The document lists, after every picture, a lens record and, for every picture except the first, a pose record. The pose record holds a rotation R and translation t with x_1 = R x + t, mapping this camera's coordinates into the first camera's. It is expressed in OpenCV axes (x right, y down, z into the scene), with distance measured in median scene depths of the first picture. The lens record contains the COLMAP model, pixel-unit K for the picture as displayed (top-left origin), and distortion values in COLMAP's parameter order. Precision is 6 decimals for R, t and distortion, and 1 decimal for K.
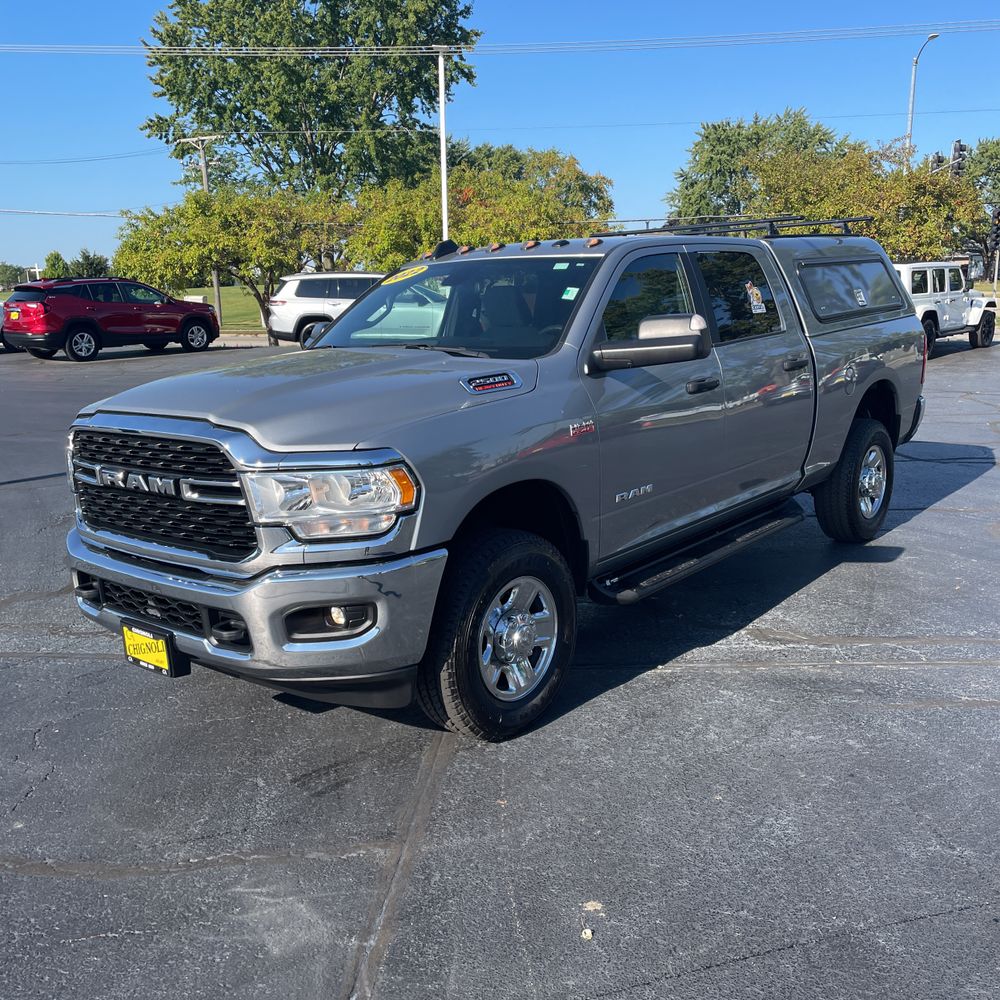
lens RADIAL K [[994.2, 0, 501.7], [0, 994.2, 487.5], [0, 0, 1]] dist [0.098265, -0.139838]
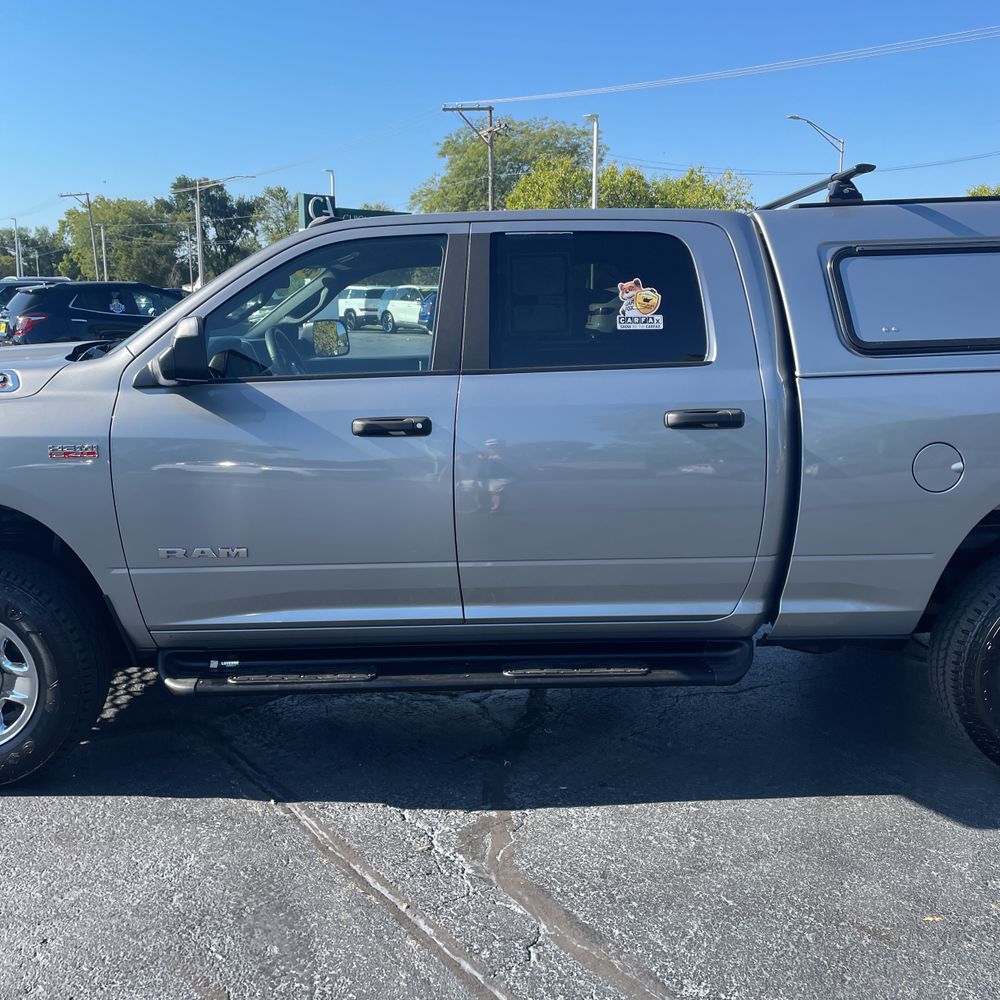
lens RADIAL K [[1001.2, 0, 498.3], [0, 1001.2, 479.3], [0, 0, 1]] dist [0.095208, -0.131927]
pose [[0.654802, 0.153834, -0.739979, 0.658817], [-0.164845, 0.984565, 0.058811, -0.103244], [0.737604, 0.083472, 0.670054, 0.518068]]
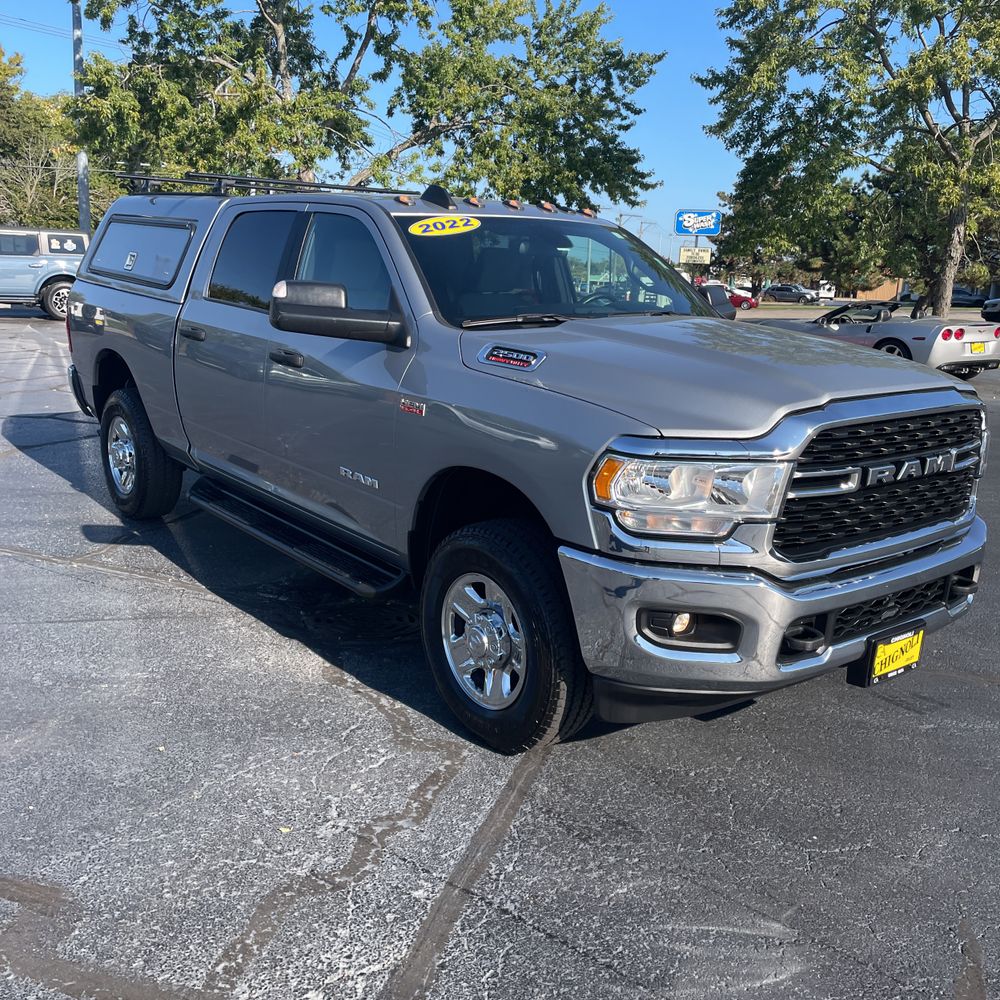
lens RADIAL K [[1010.9, 0, 500.9], [0, 1010.9, 493.0], [0, 0, 1]] dist [0.109883, -0.161255]
pose [[0.200324, -0.178780, 0.963280, -0.805870], [0.143324, 0.977980, 0.151702, -0.106985], [-0.969190, 0.107672, 0.221536, 0.708644]]
